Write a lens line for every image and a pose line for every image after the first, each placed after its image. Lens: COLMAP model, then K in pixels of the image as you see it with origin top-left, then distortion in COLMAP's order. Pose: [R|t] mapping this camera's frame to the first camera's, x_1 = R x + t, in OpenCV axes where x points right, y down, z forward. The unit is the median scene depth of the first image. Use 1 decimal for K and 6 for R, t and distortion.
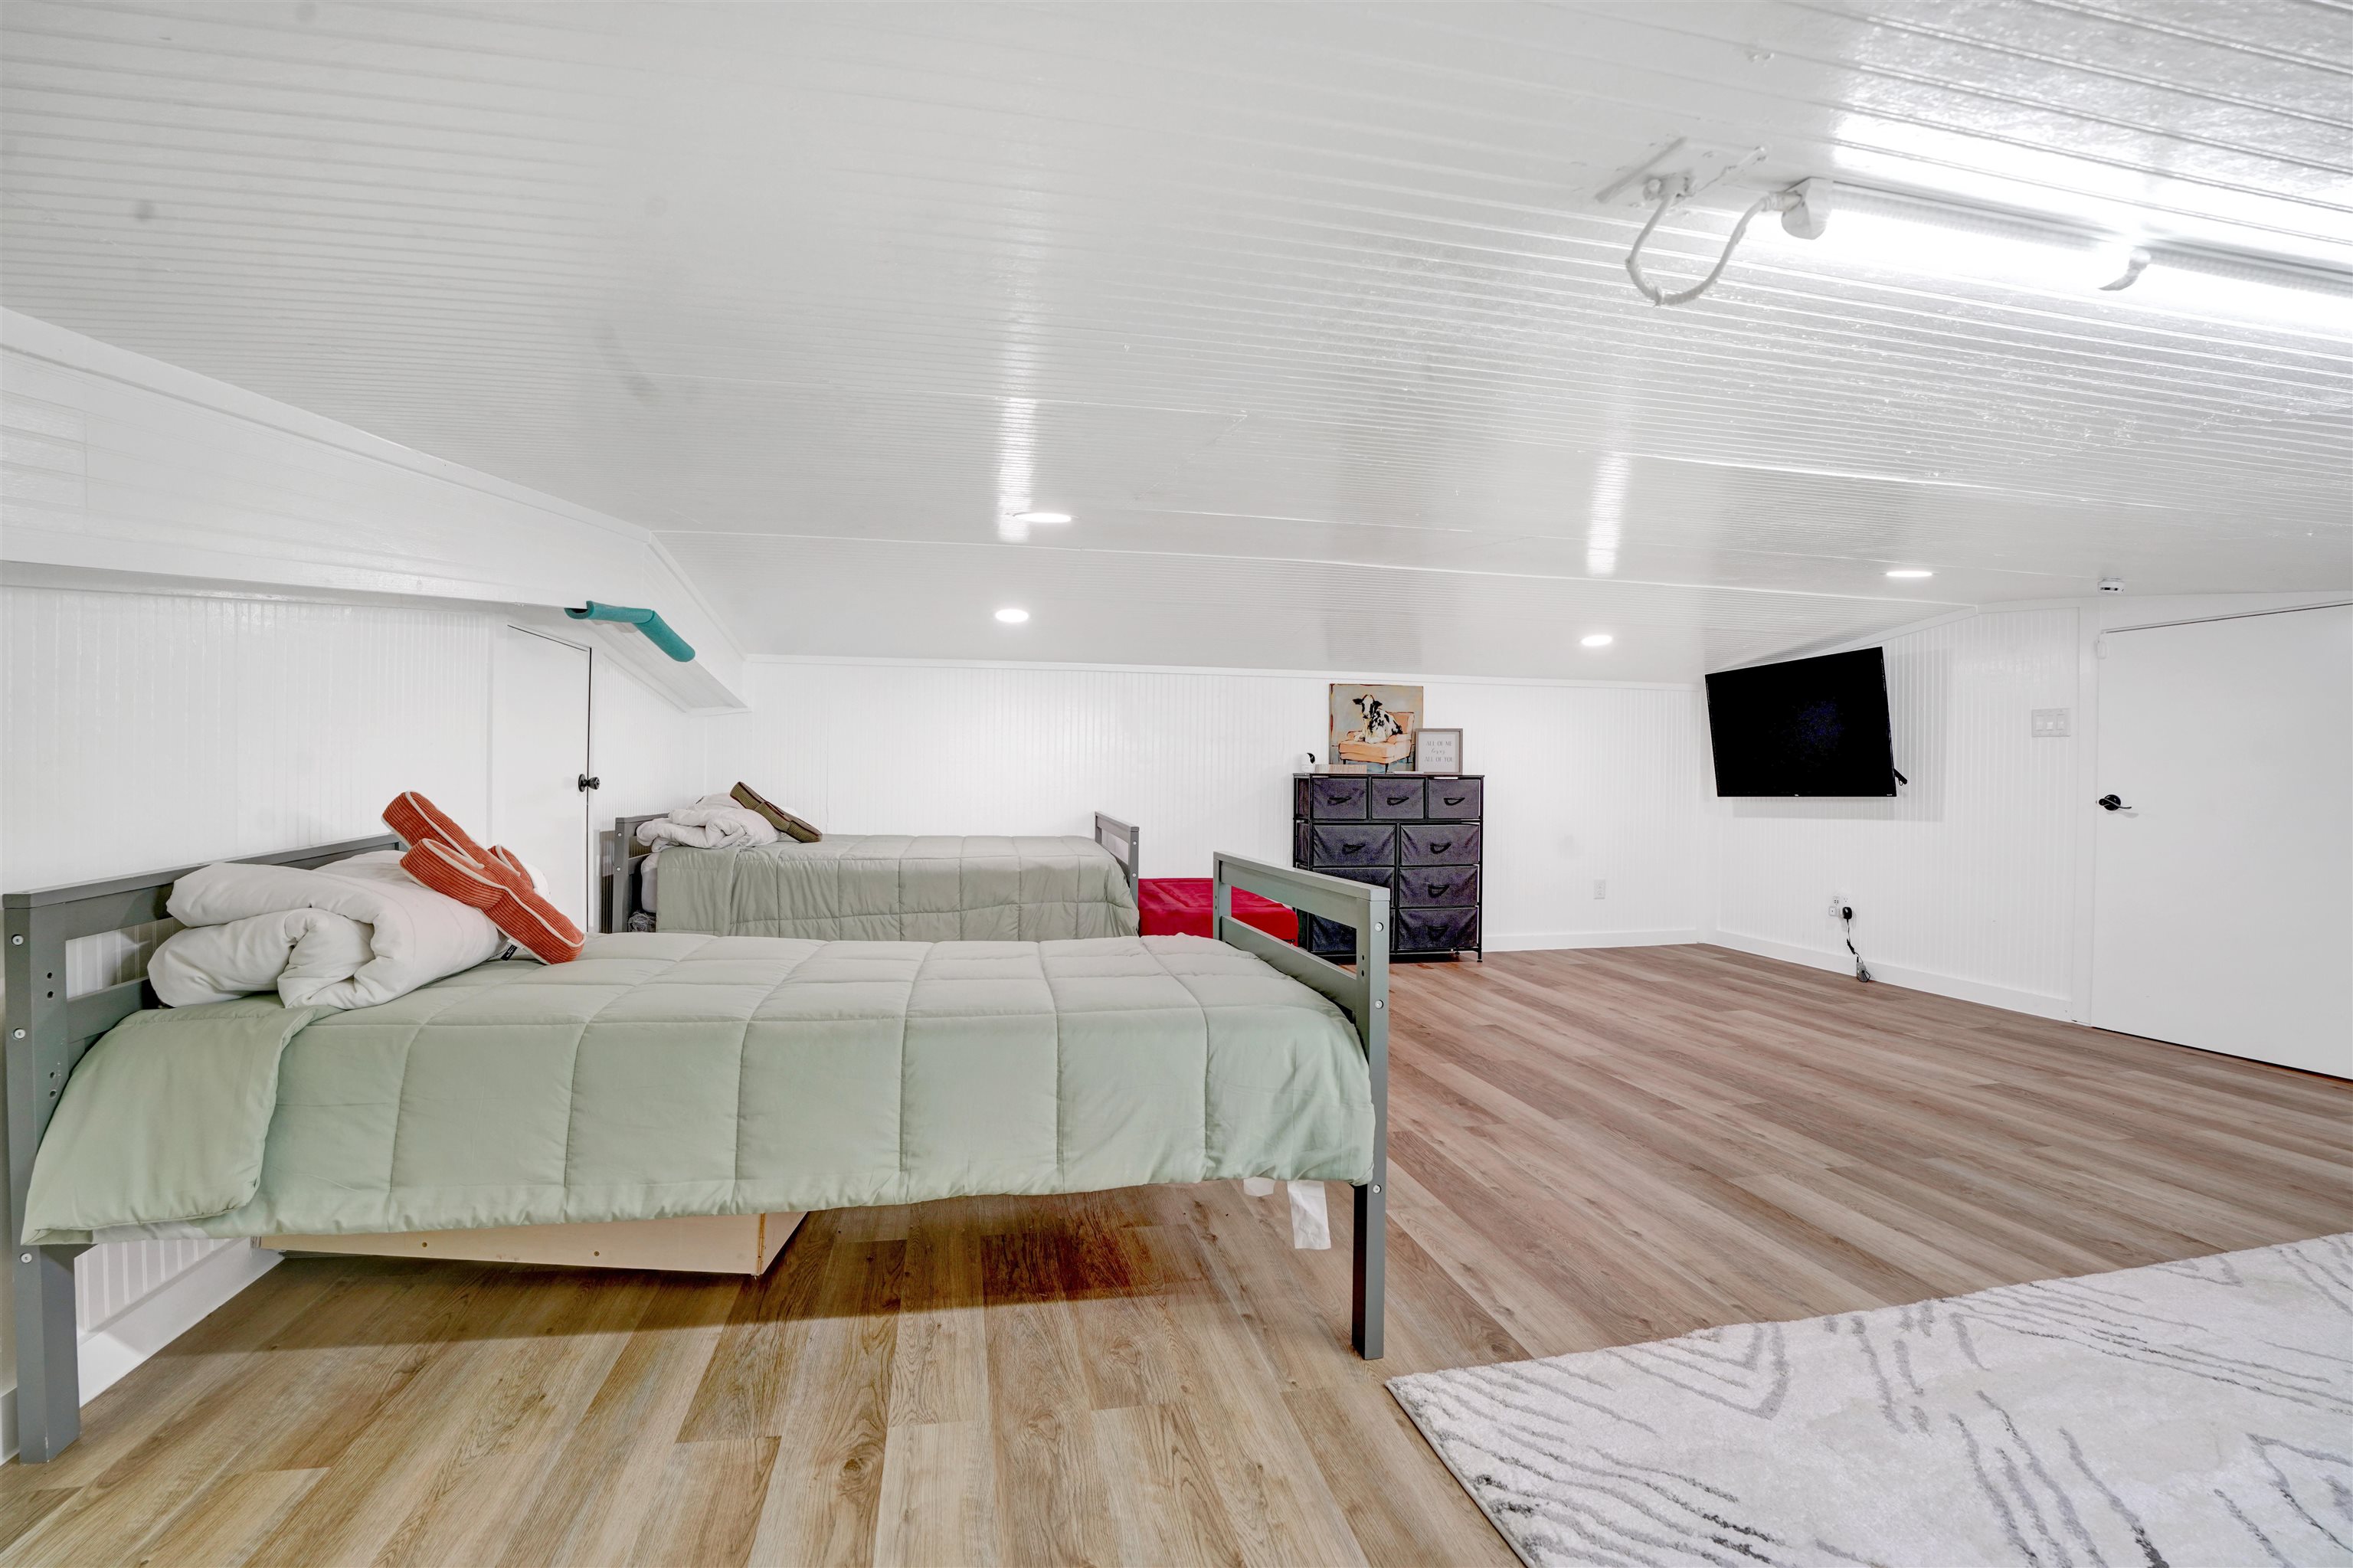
lens RADIAL K [[1085.7, 0, 1170.2], [0, 1085.7, 783.4], [0, 0, 1]] dist [-0.047246, 0.004837]
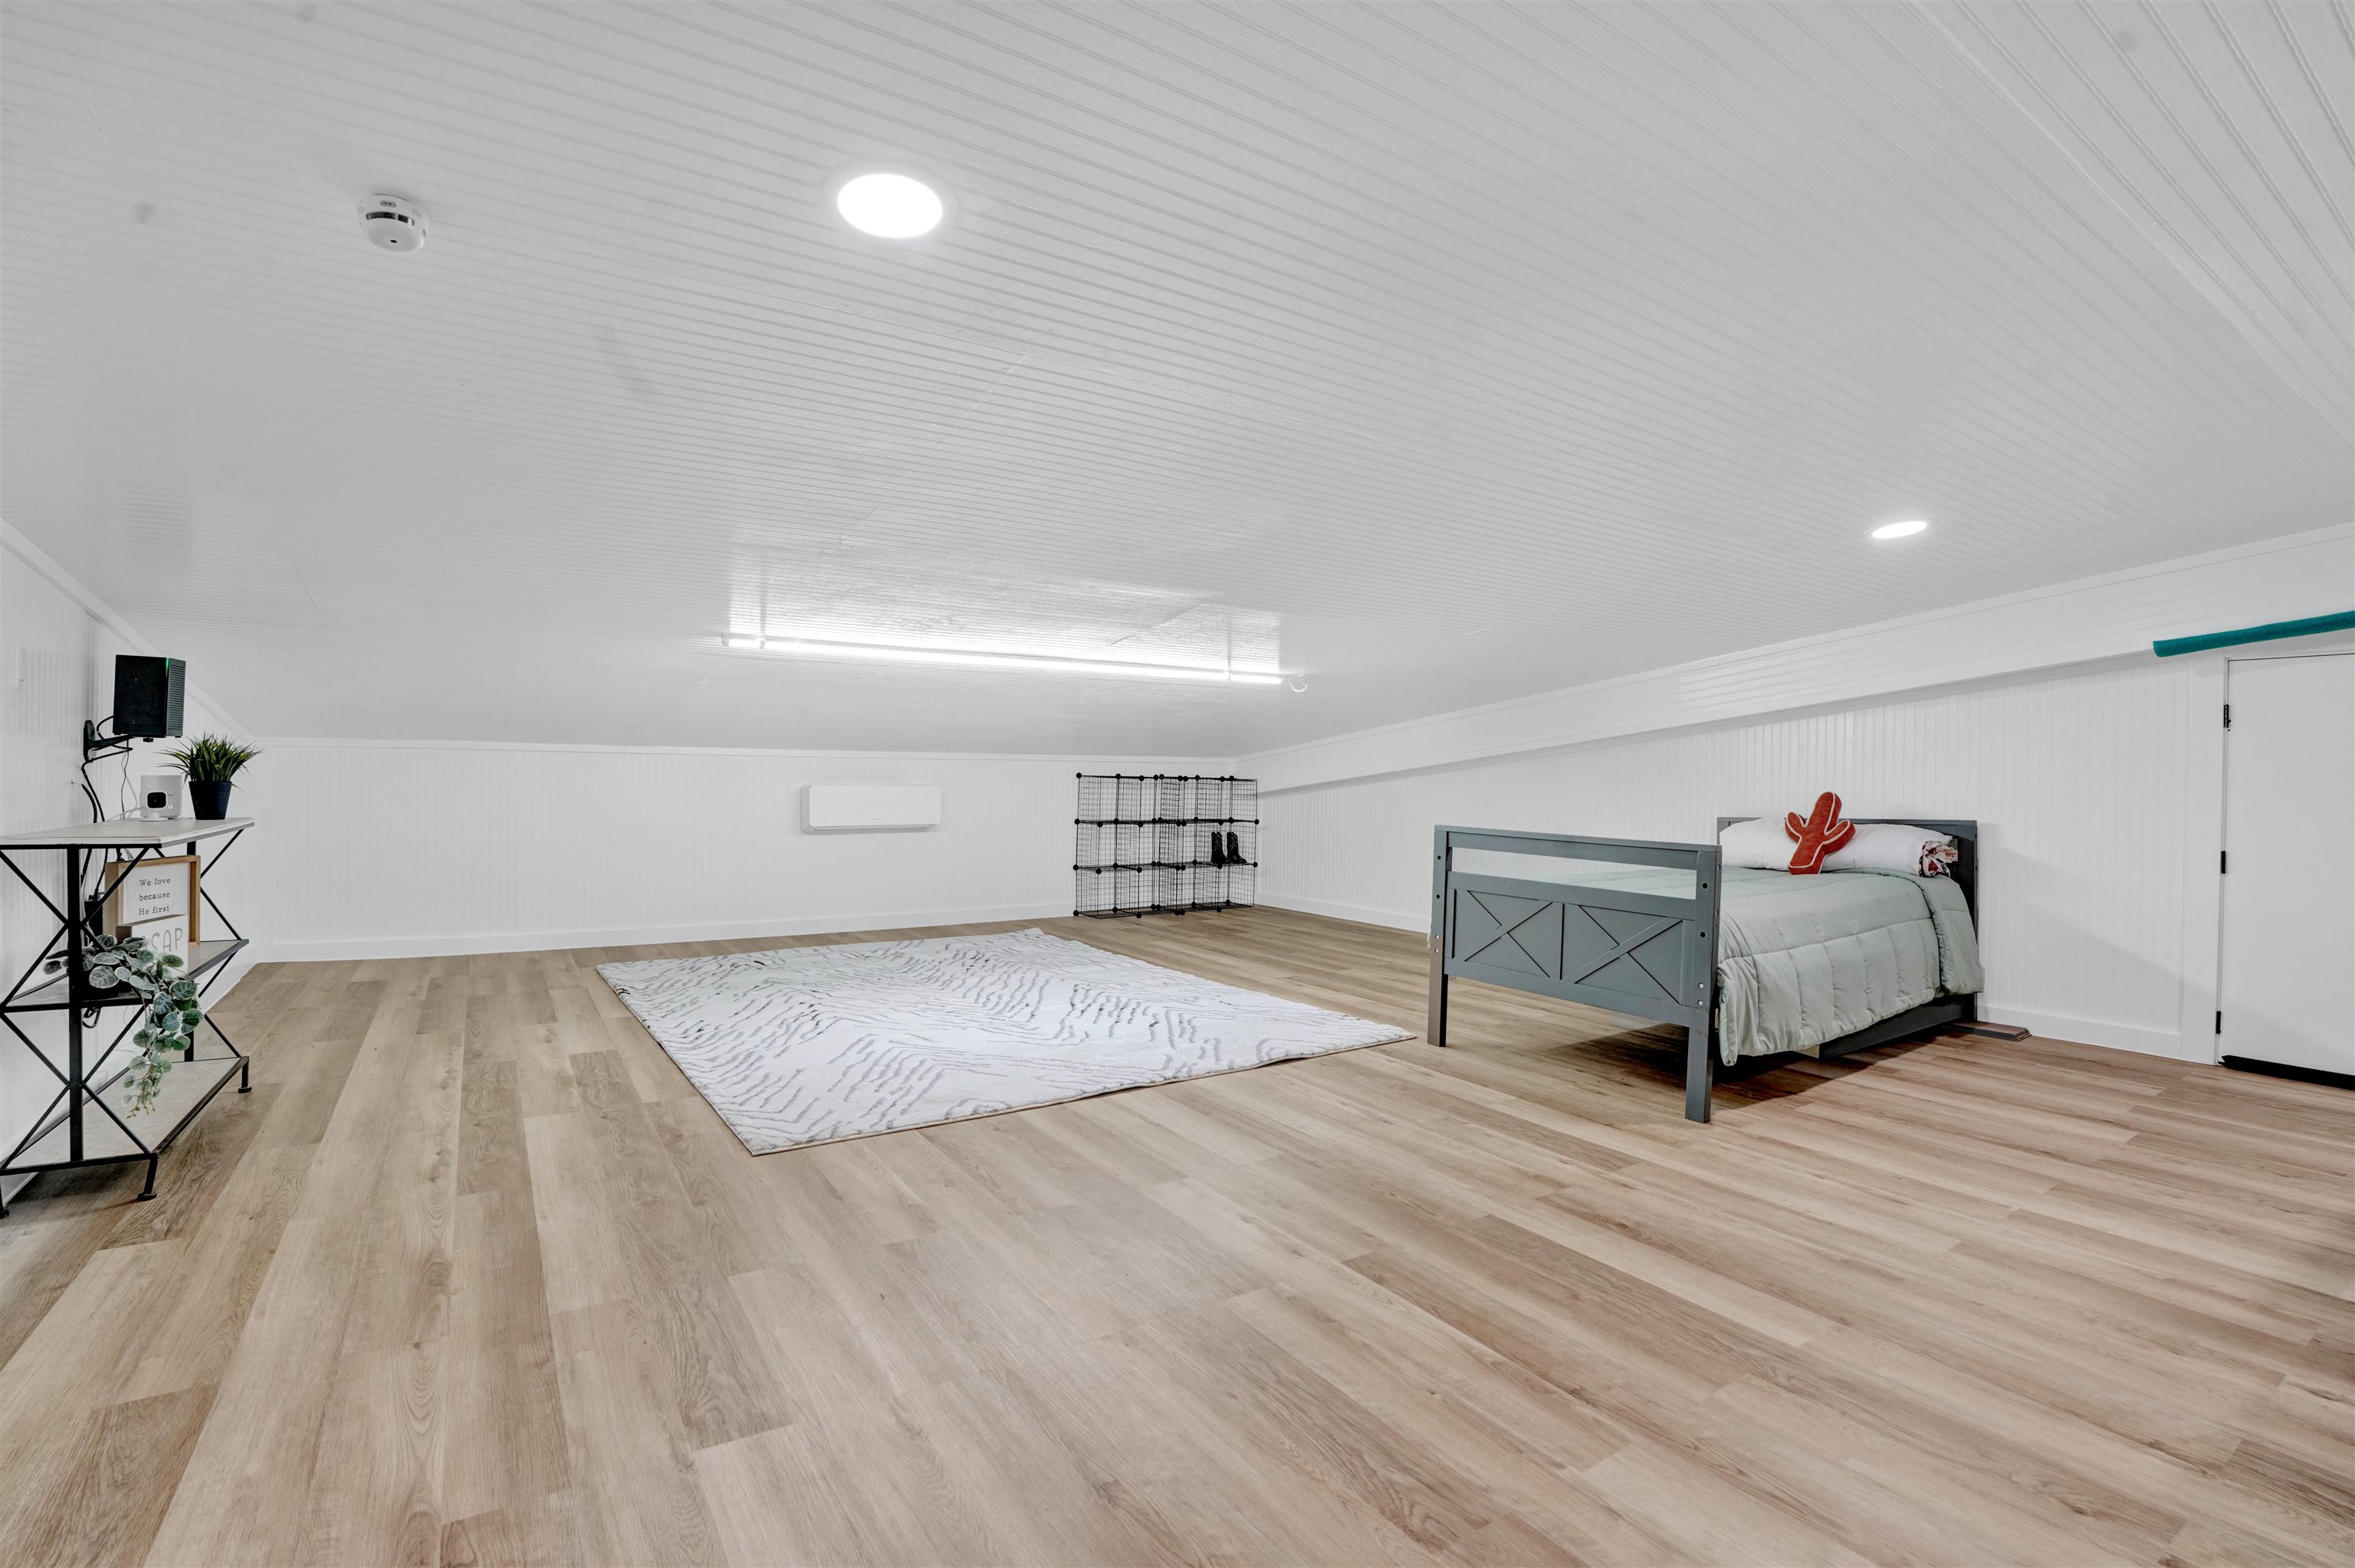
lens RADIAL K [[1086.5, 0, 1182.2], [0, 1086.5, 777.9], [0, 0, 1]] dist [-0.047246, 0.004837]
pose [[-0.925316, -0.022738, -0.378513, 0.935118], [-0.023862, 0.999714, -0.001722, 0.011887], [0.378444, 0.007438, -0.925594, 1.770577]]
